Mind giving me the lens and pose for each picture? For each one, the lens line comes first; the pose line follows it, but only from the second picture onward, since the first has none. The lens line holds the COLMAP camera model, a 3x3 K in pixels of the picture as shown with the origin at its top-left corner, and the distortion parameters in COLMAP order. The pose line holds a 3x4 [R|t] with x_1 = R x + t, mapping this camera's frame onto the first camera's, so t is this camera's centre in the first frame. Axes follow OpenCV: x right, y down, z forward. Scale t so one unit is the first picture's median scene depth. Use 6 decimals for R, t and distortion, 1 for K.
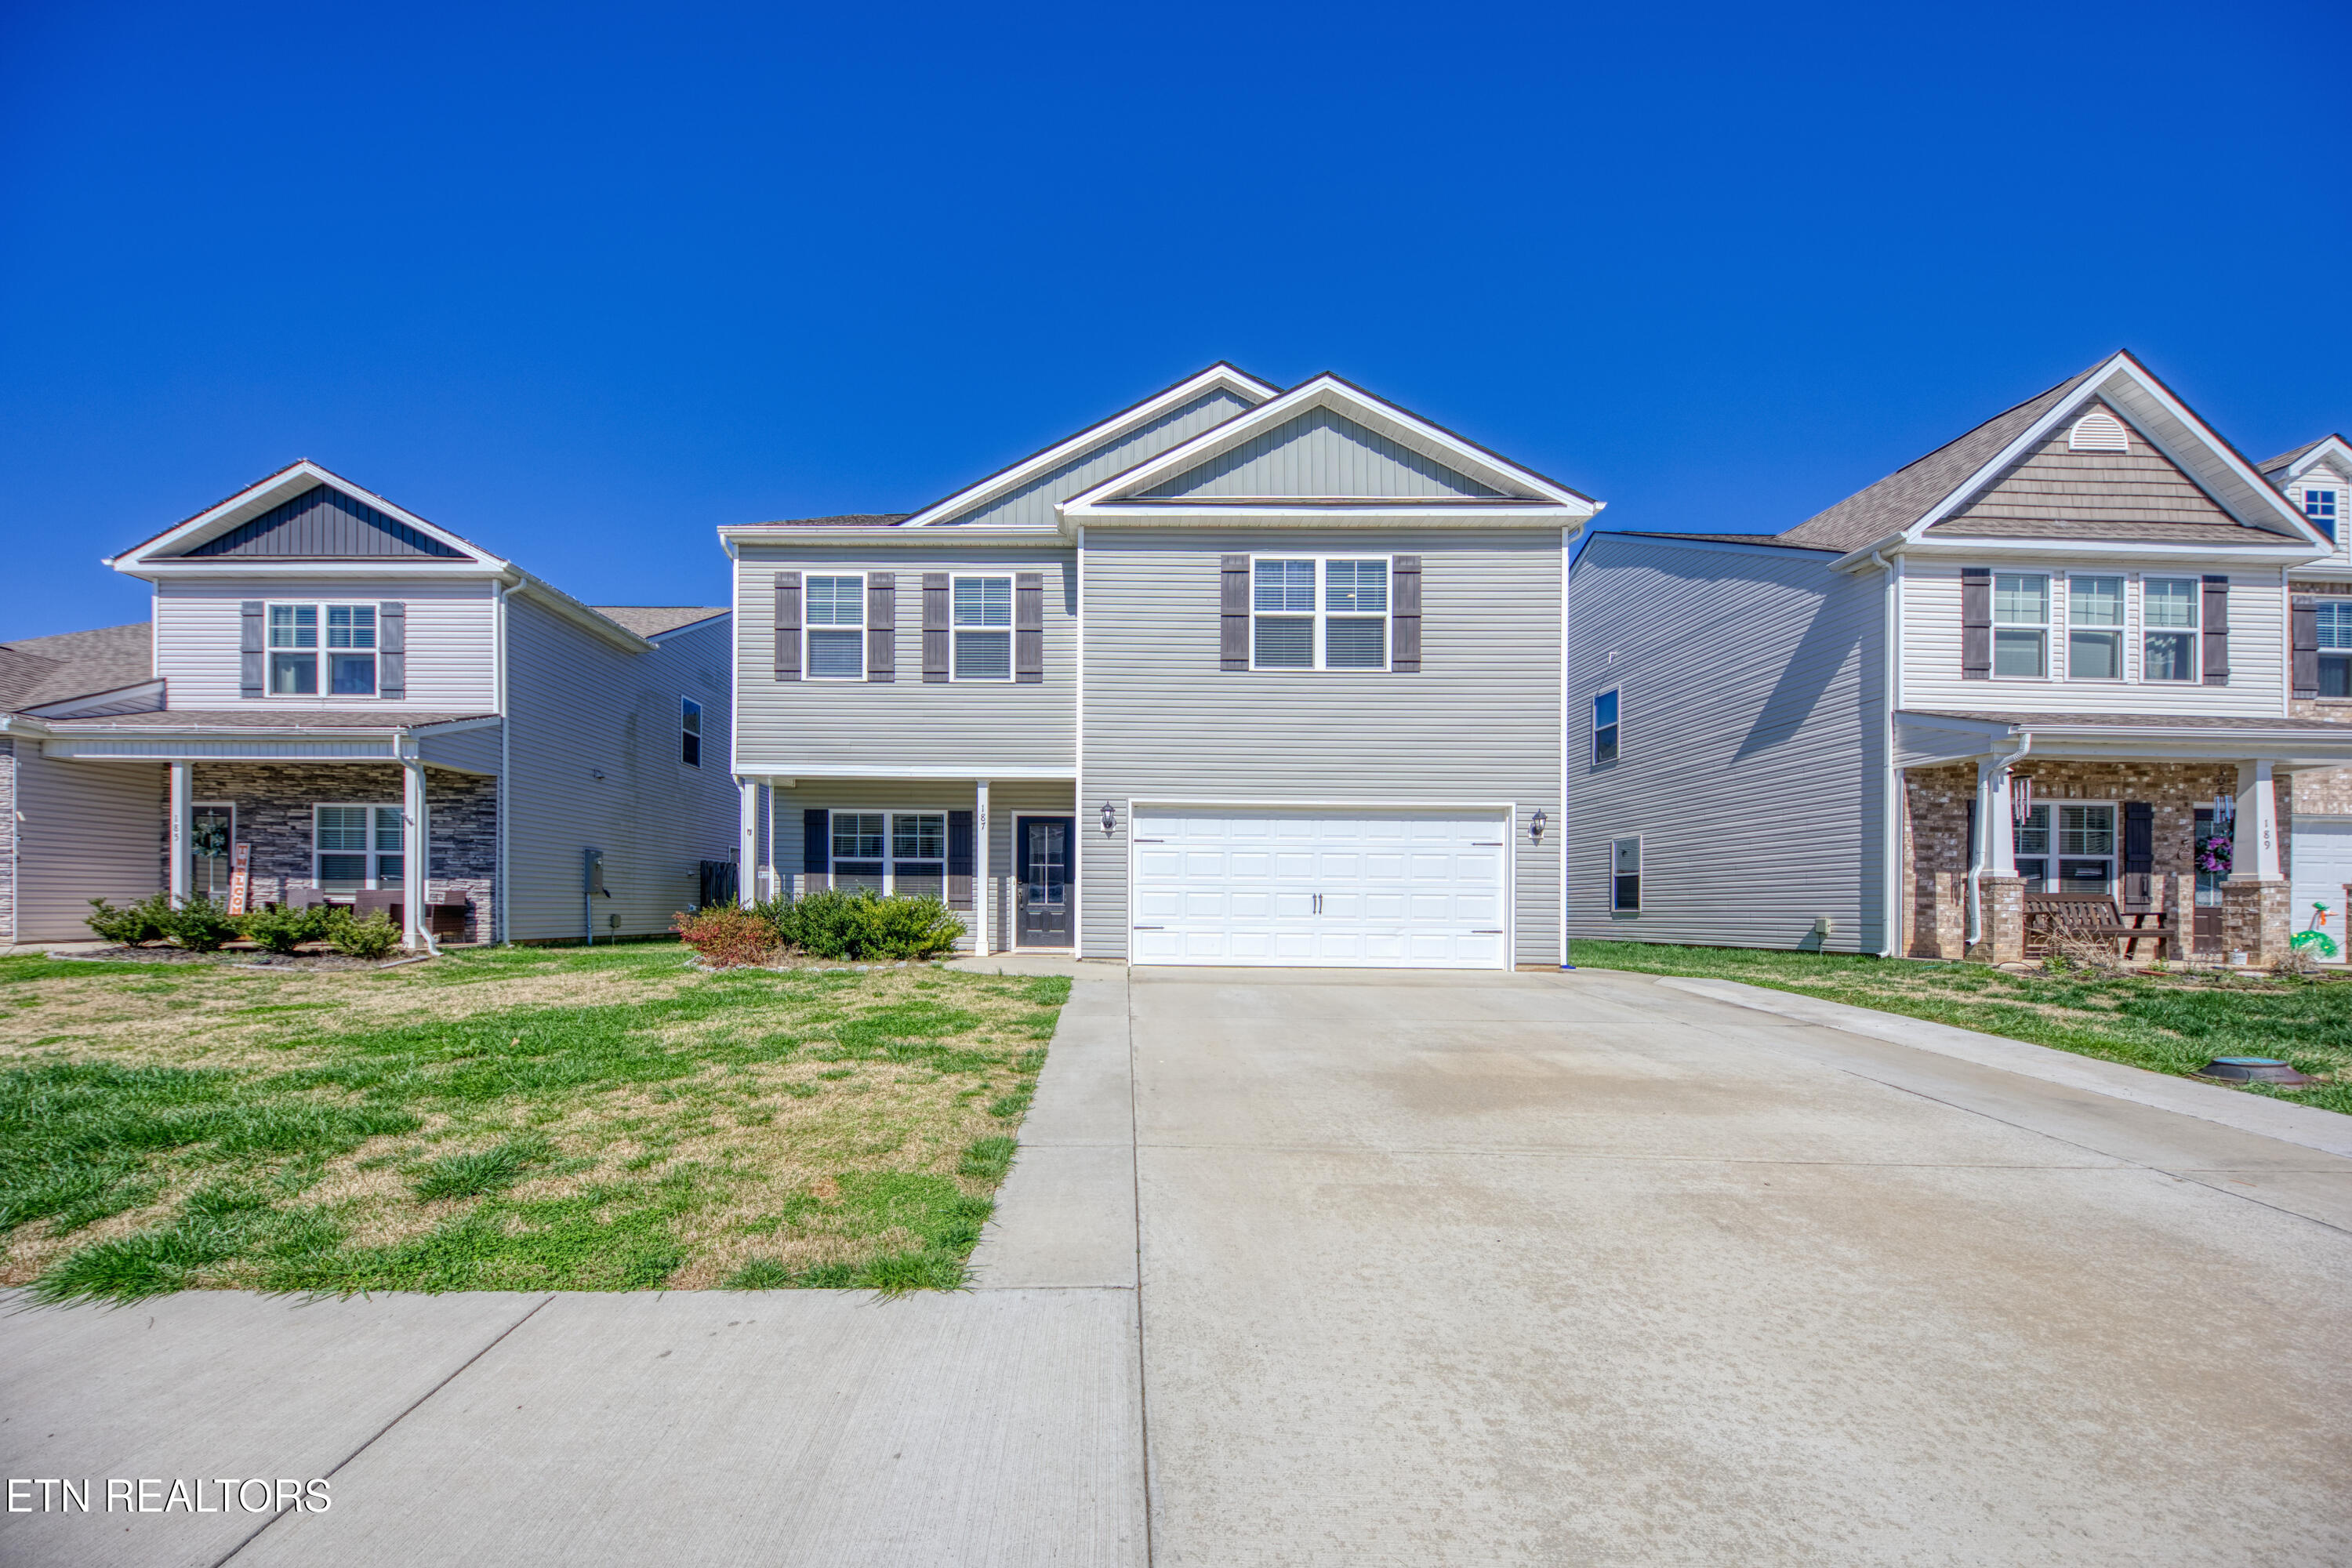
lens RADIAL K [[825.8, 0, 1120.8], [0, 825.8, 899.7], [0, 0, 1]] dist [-0.004664, -0.000030]
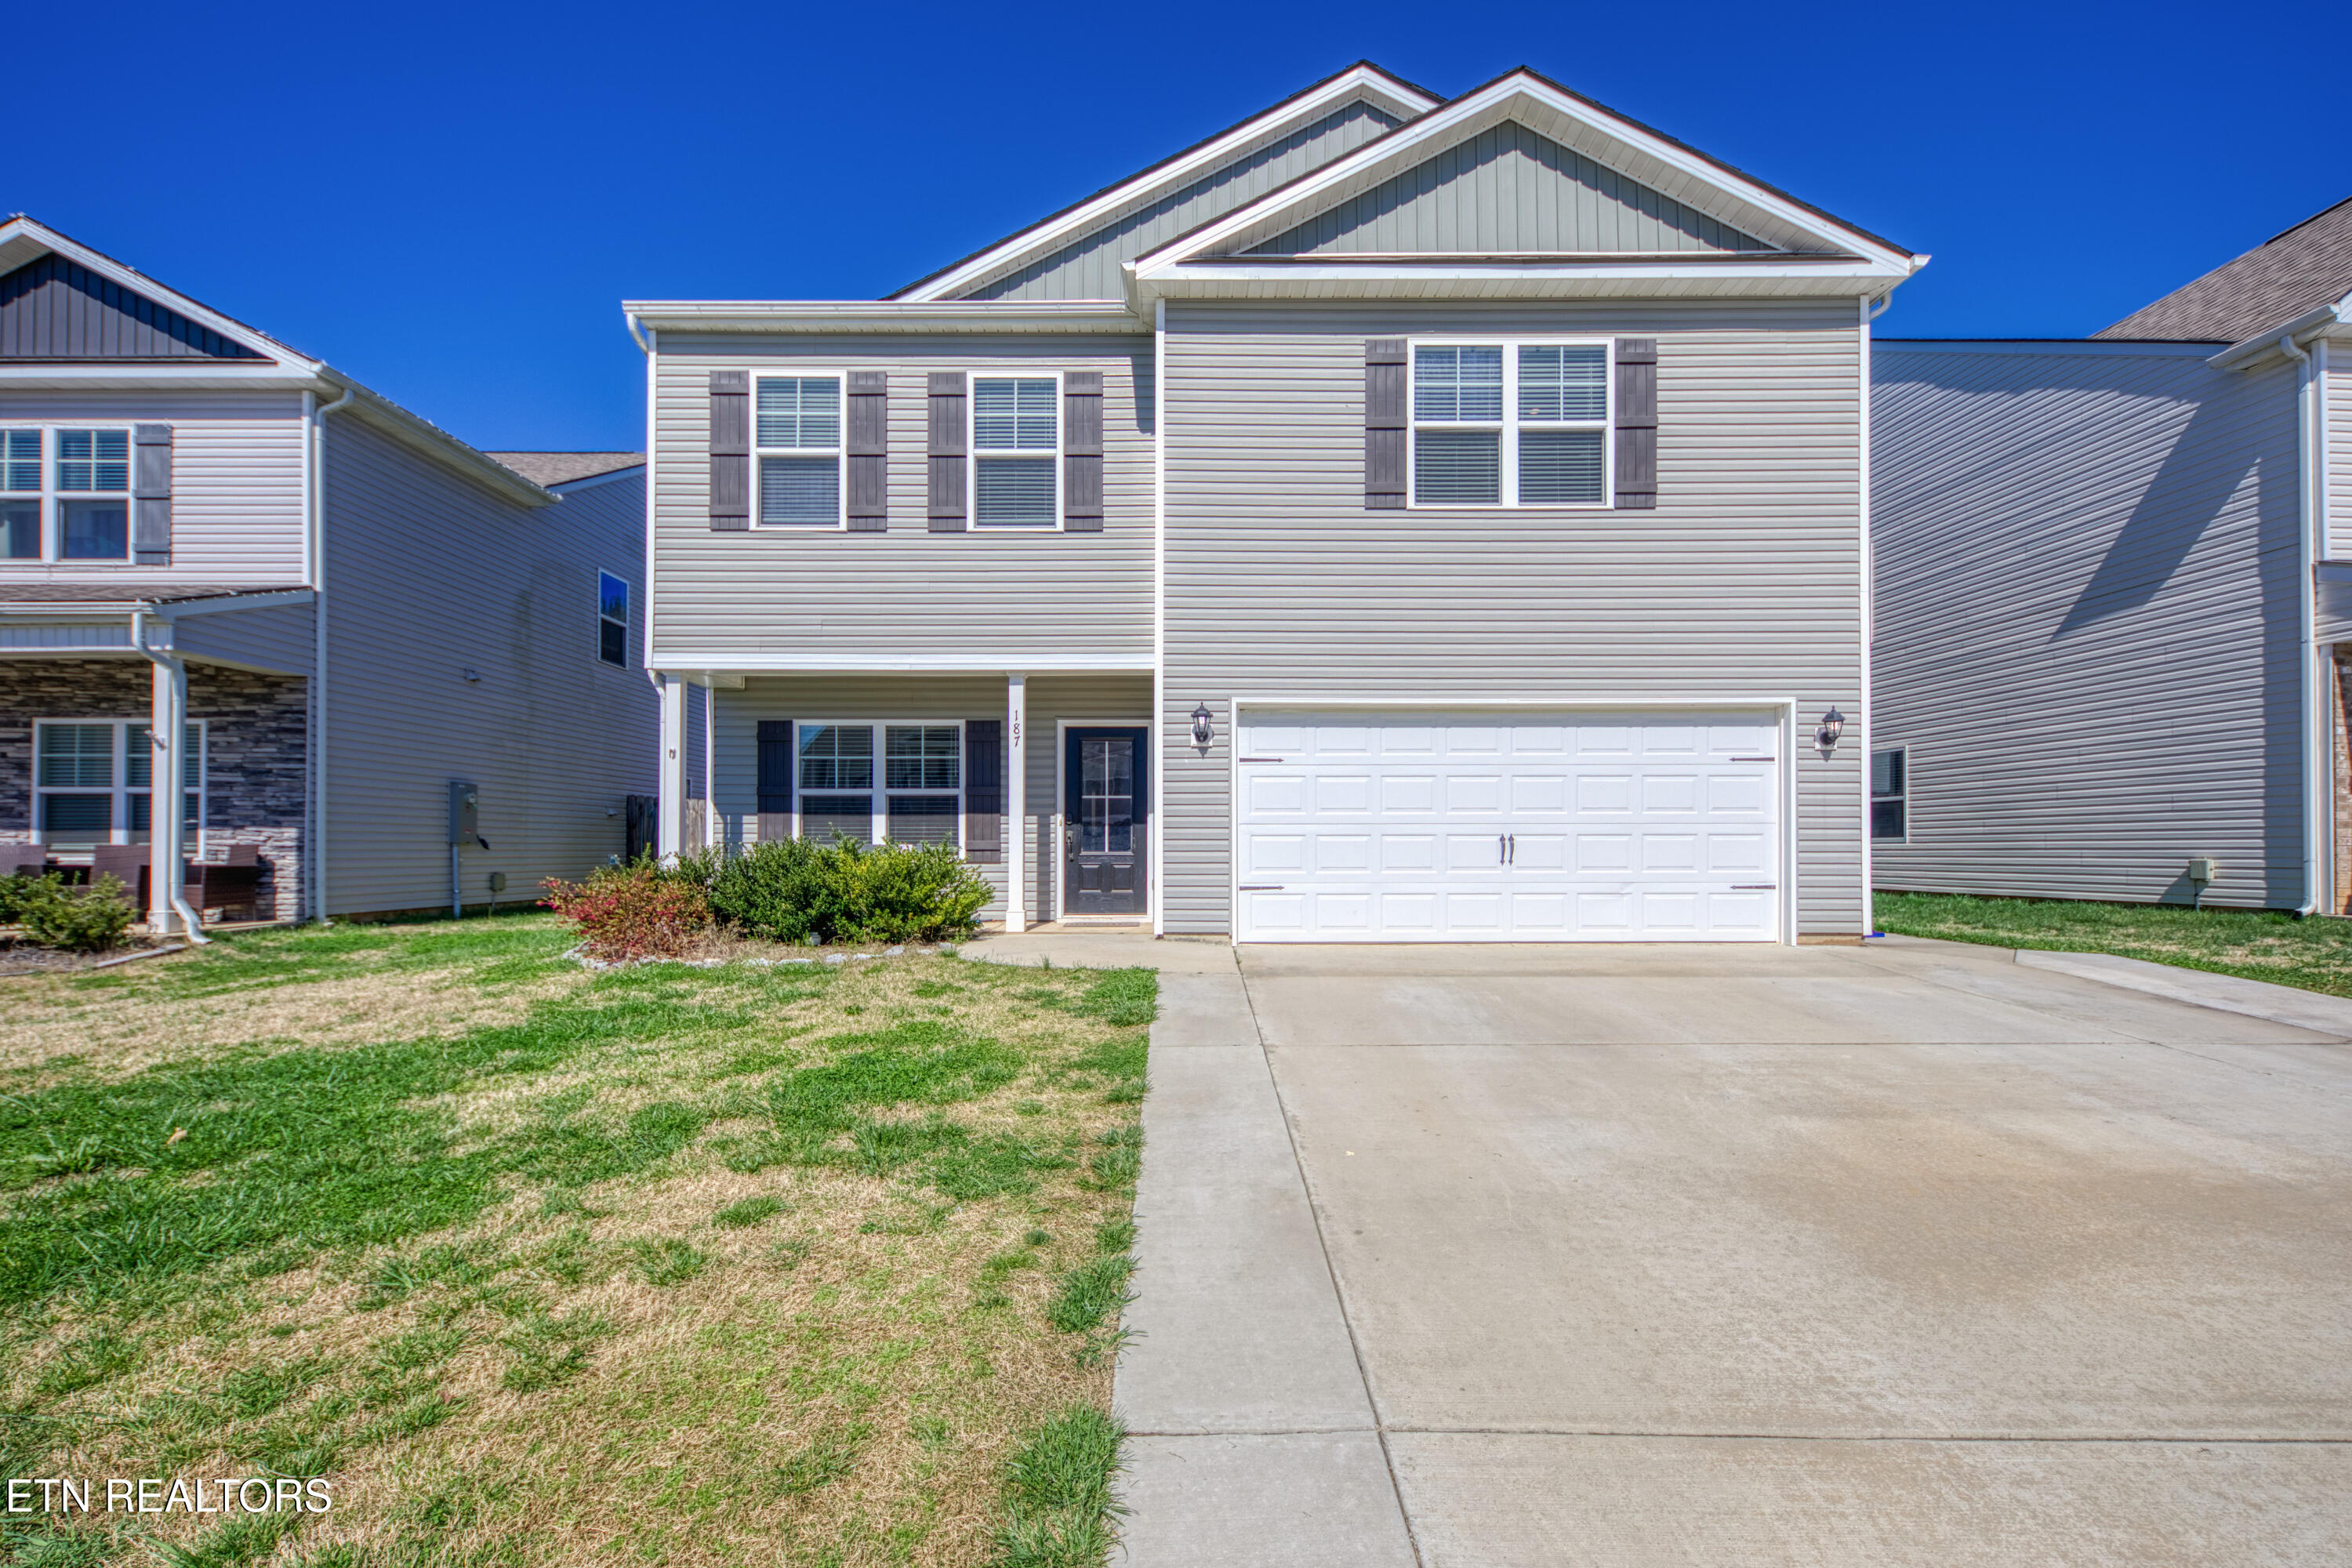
lens RADIAL K [[1076.1, 0, 1182.2], [0, 1076.1, 788.4], [0, 0, 1]] dist [0.000692, -0.001480]
pose [[0.999904, -0.011425, -0.007884, -0.025937], [0.011043, 0.998839, -0.046887, -0.007775], [0.008411, 0.046795, 0.998869, 0.125484]]
